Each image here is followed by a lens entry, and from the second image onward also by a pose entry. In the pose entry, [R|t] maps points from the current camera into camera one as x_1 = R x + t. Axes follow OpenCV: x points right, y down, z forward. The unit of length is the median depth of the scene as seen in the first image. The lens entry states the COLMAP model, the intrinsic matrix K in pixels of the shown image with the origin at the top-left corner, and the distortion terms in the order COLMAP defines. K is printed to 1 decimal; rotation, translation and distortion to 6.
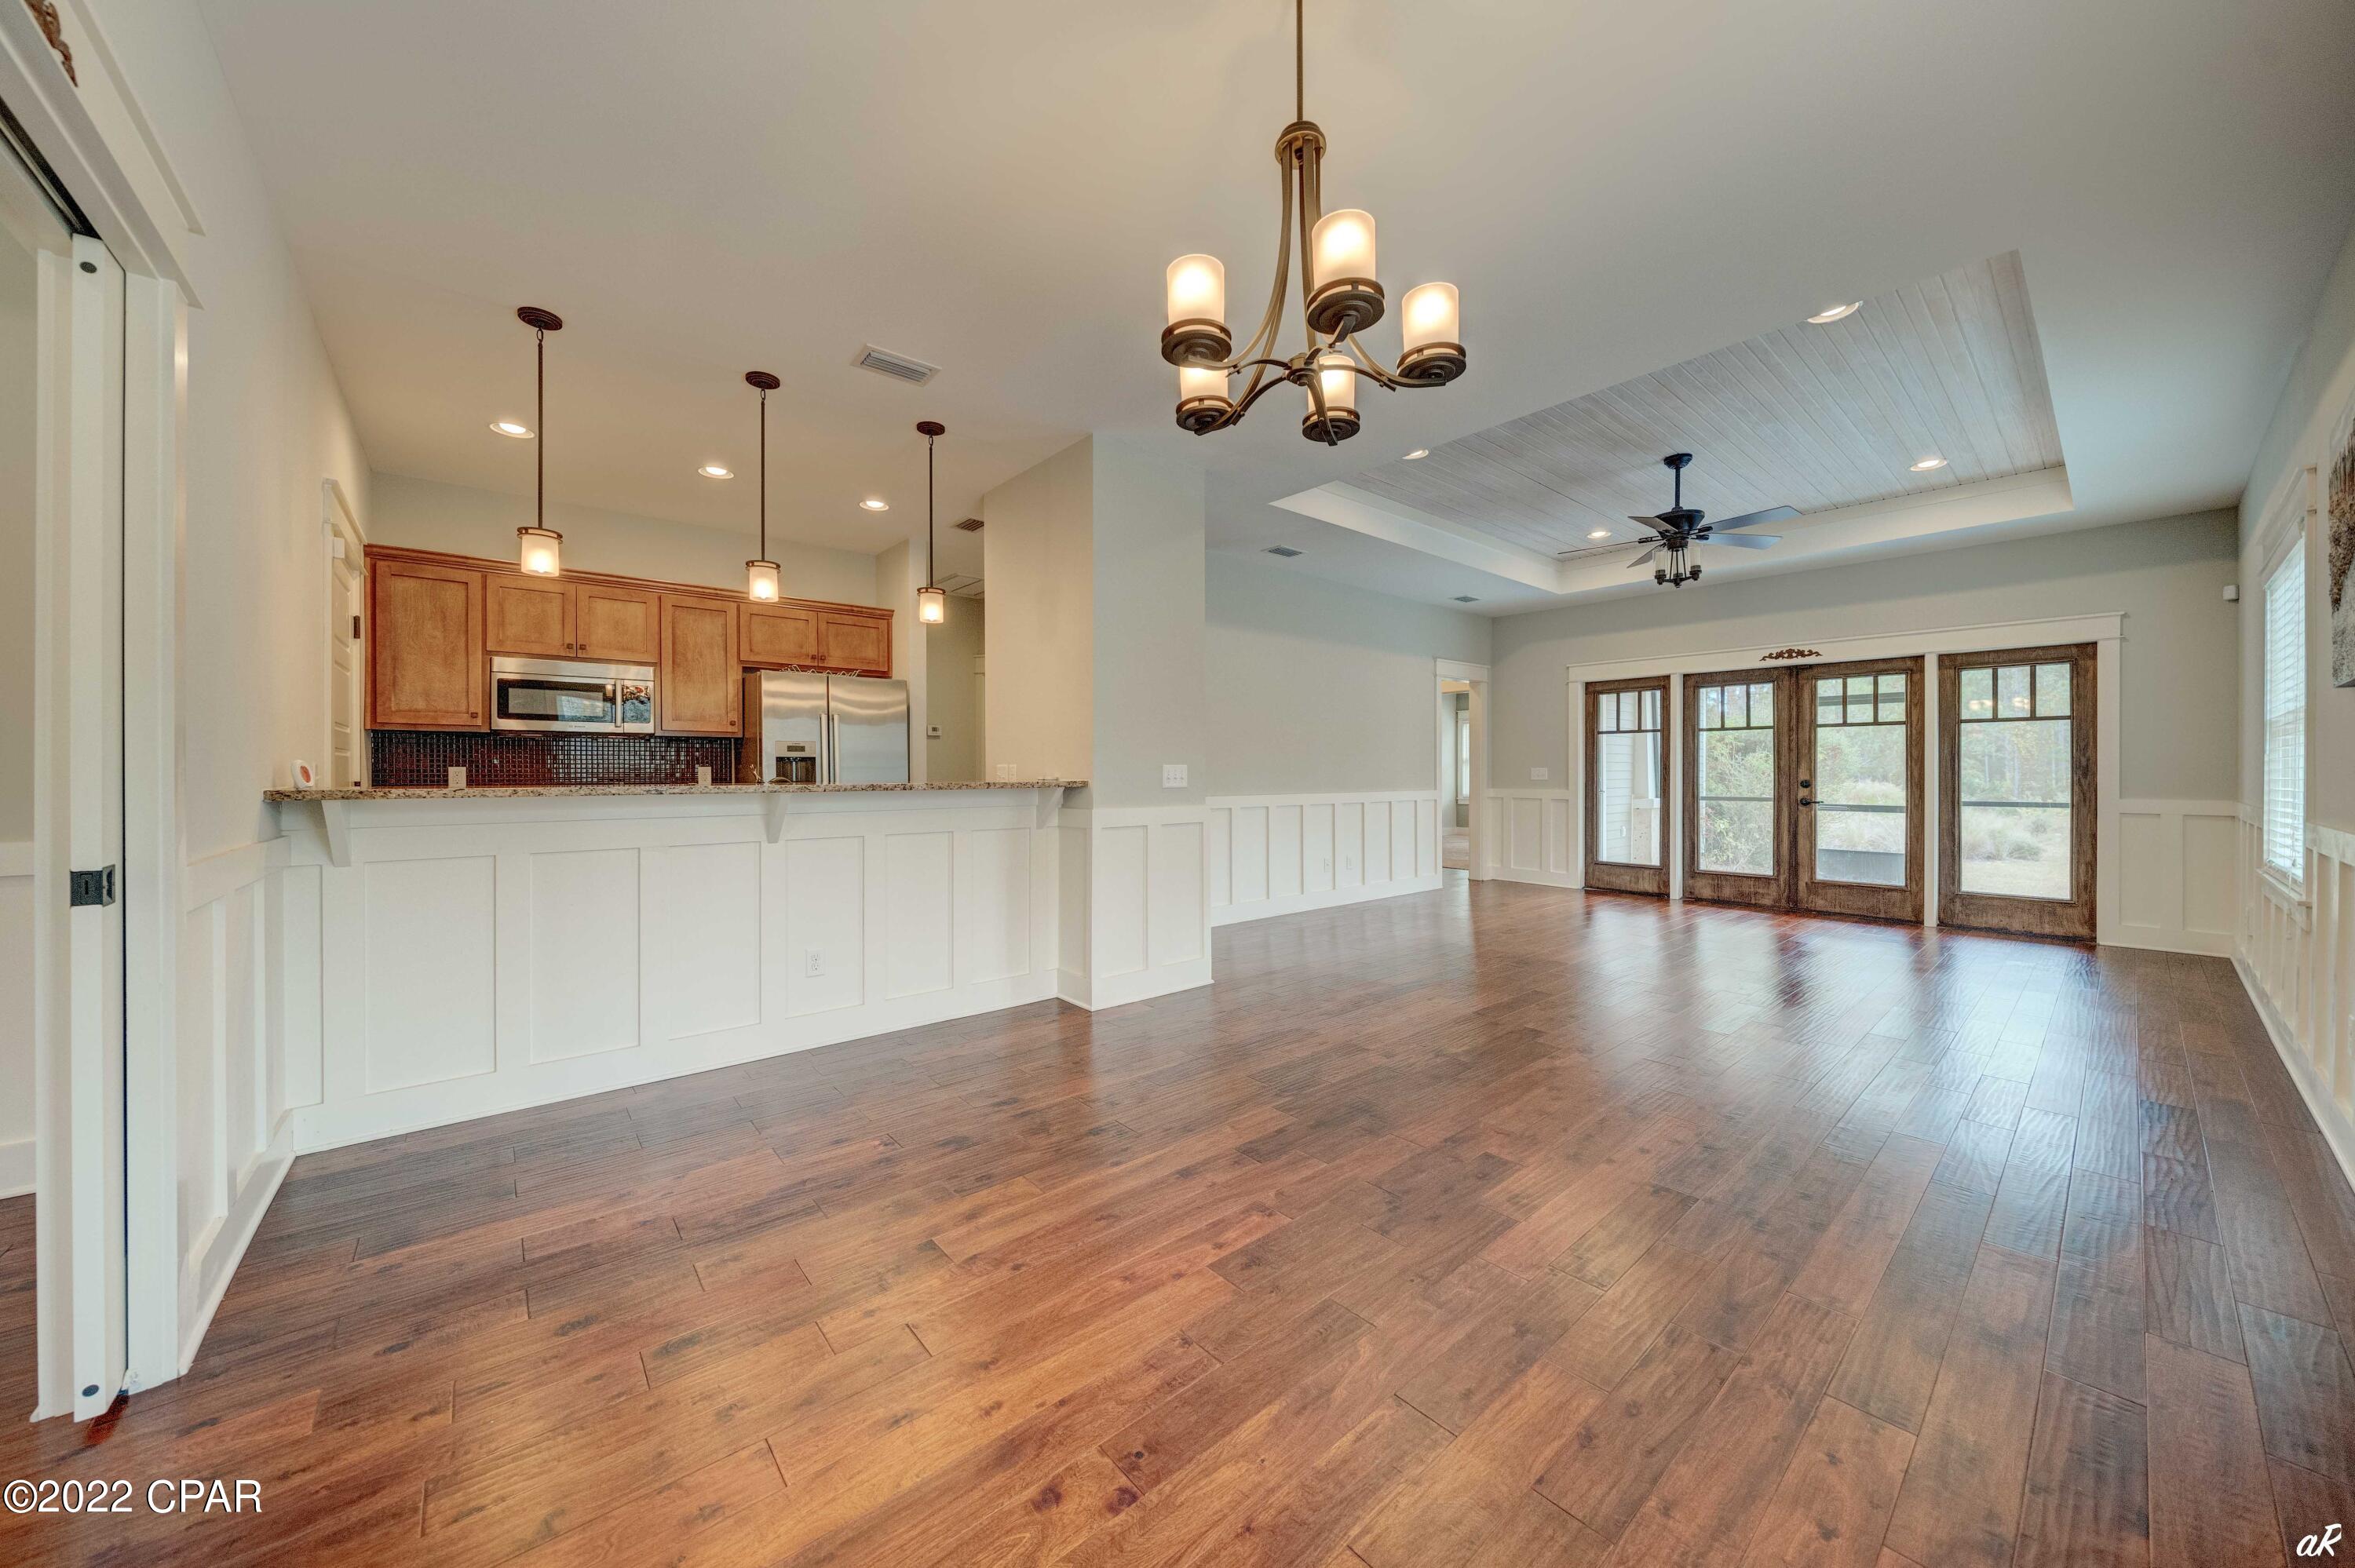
lens RADIAL K [[822.0, 0, 1177.1], [0, 822.0, 774.8], [0, 0, 1]] dist [-0.004727, -0.000266]
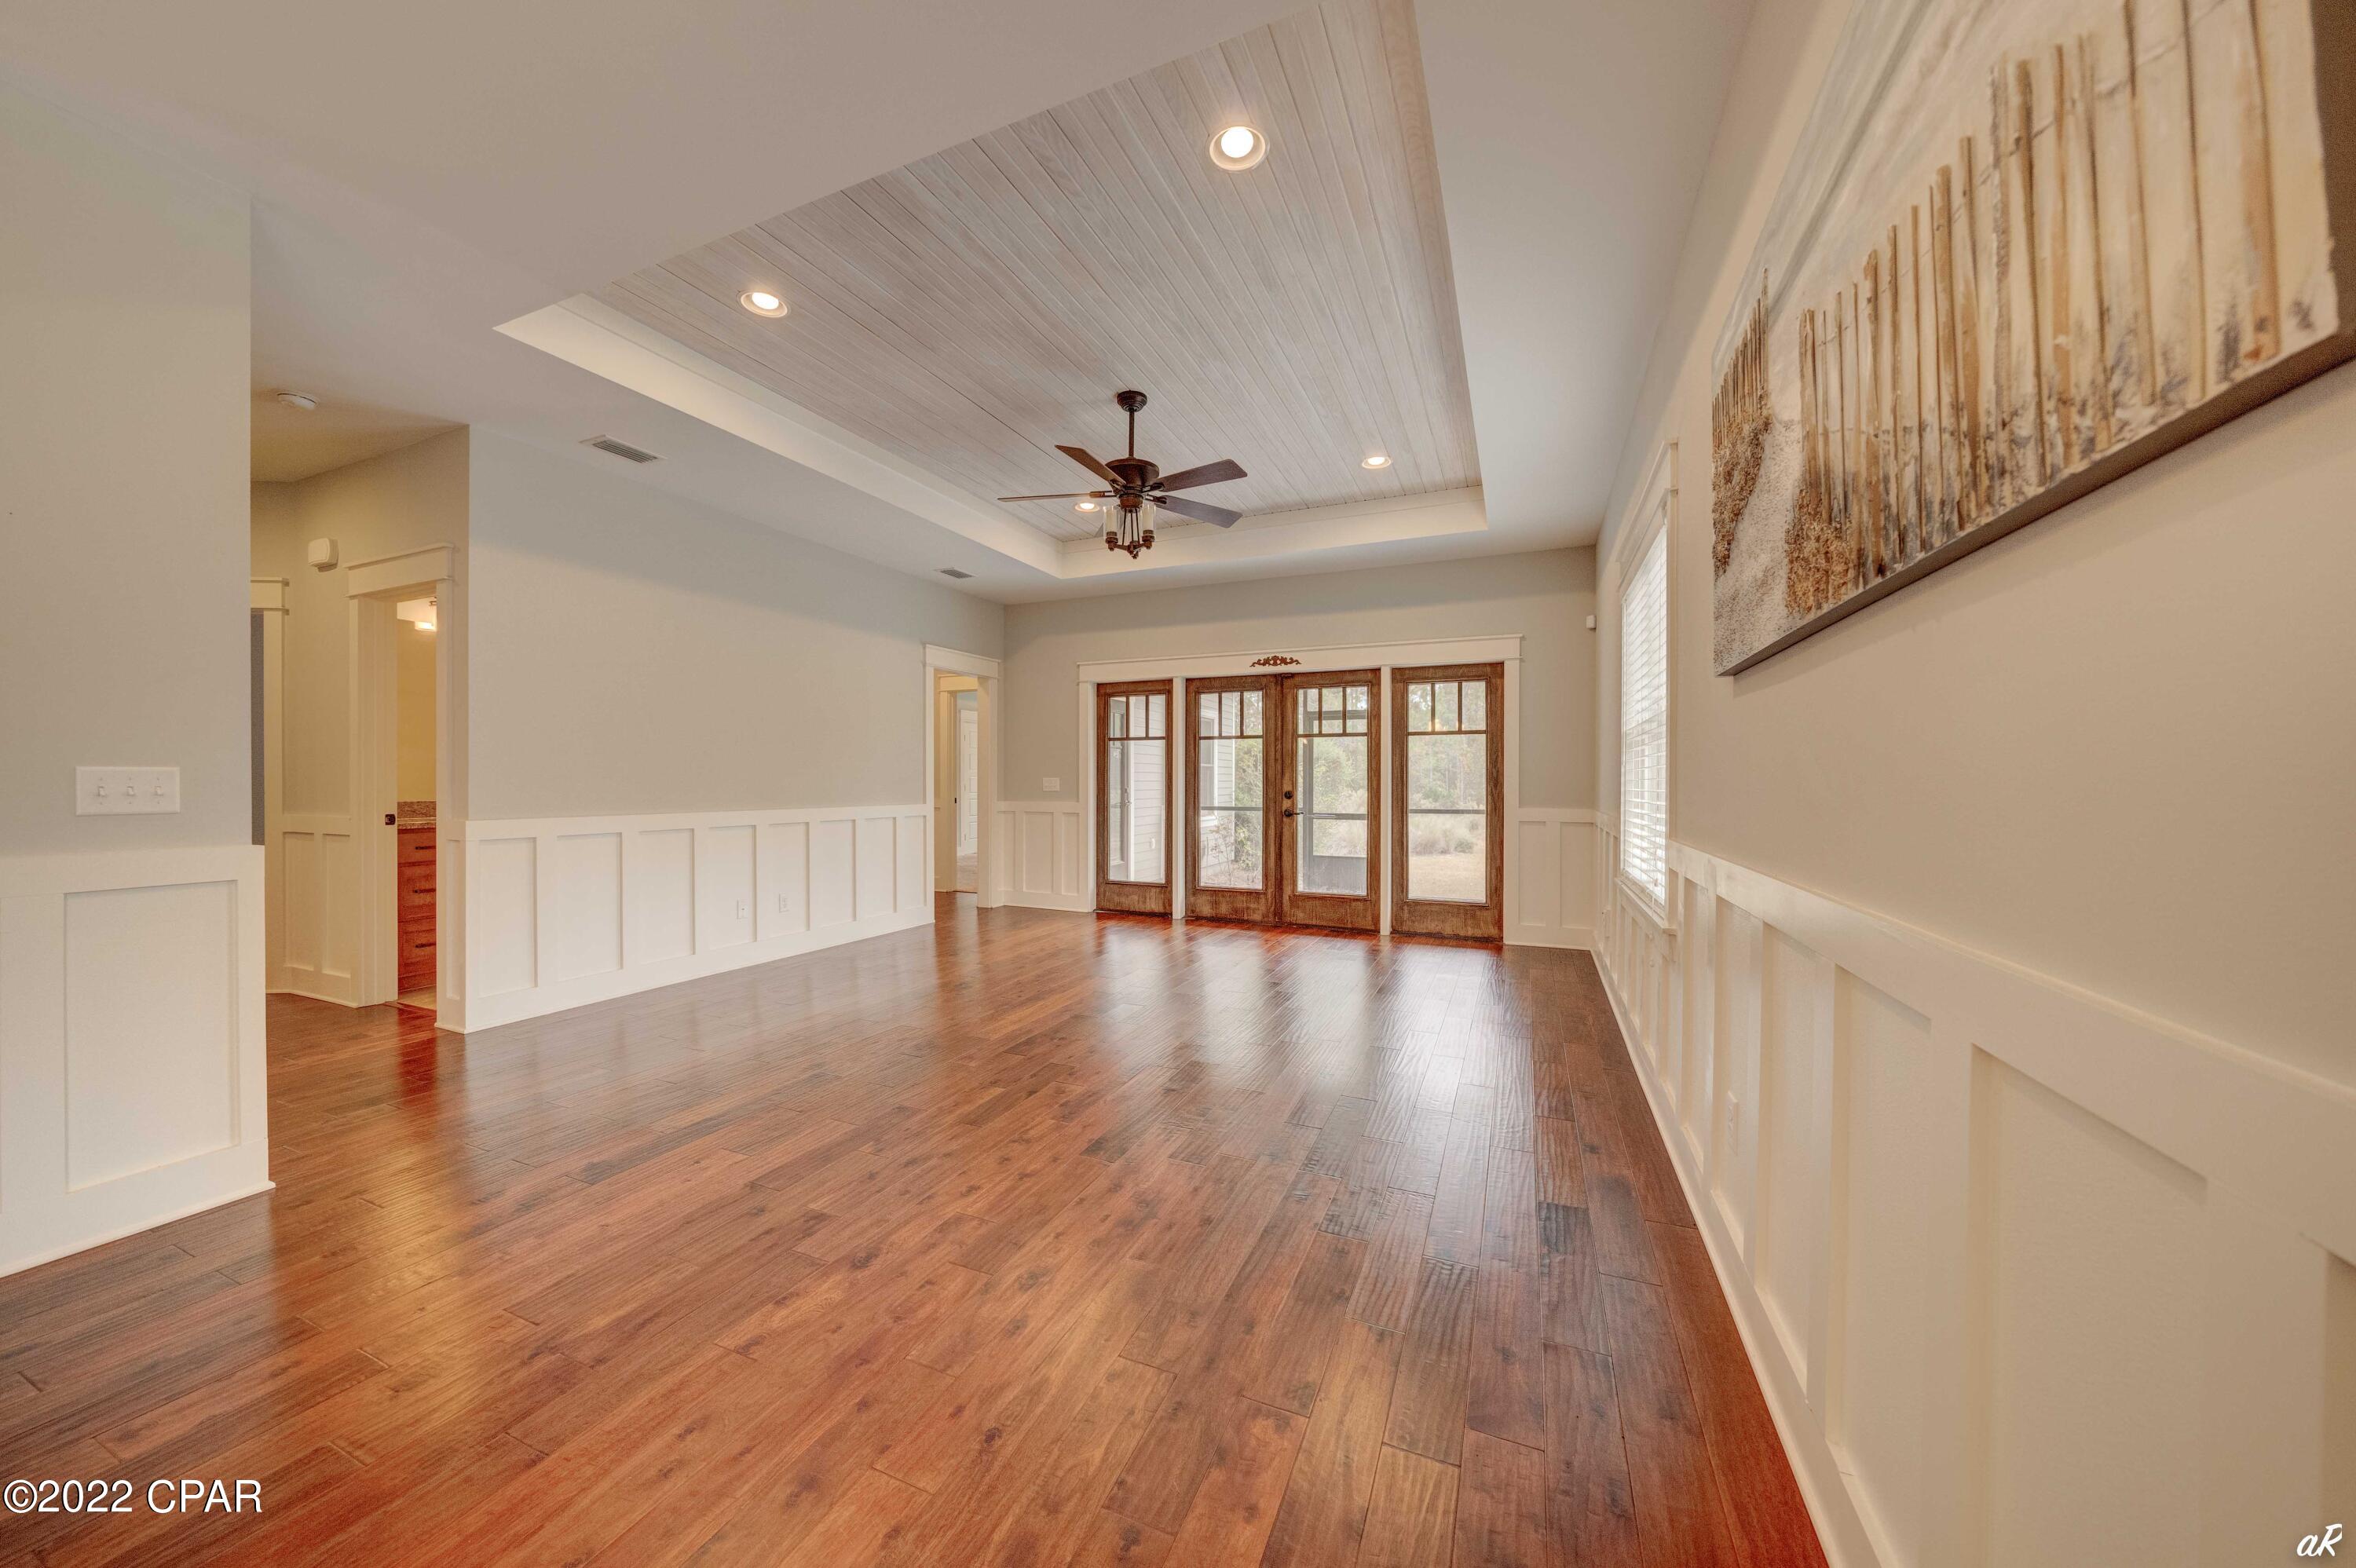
lens RADIAL K [[822.4, 0, 1179.7], [0, 822.4, 786.4], [0, 0, 1]] dist [-0.004727, -0.000266]
pose [[0.893282, -0.000949, 0.449496, 0.234915], [0.000253, 0.999999, 0.001609, -0.000680], [-0.449497, -0.001323, 0.893281, 0.204337]]
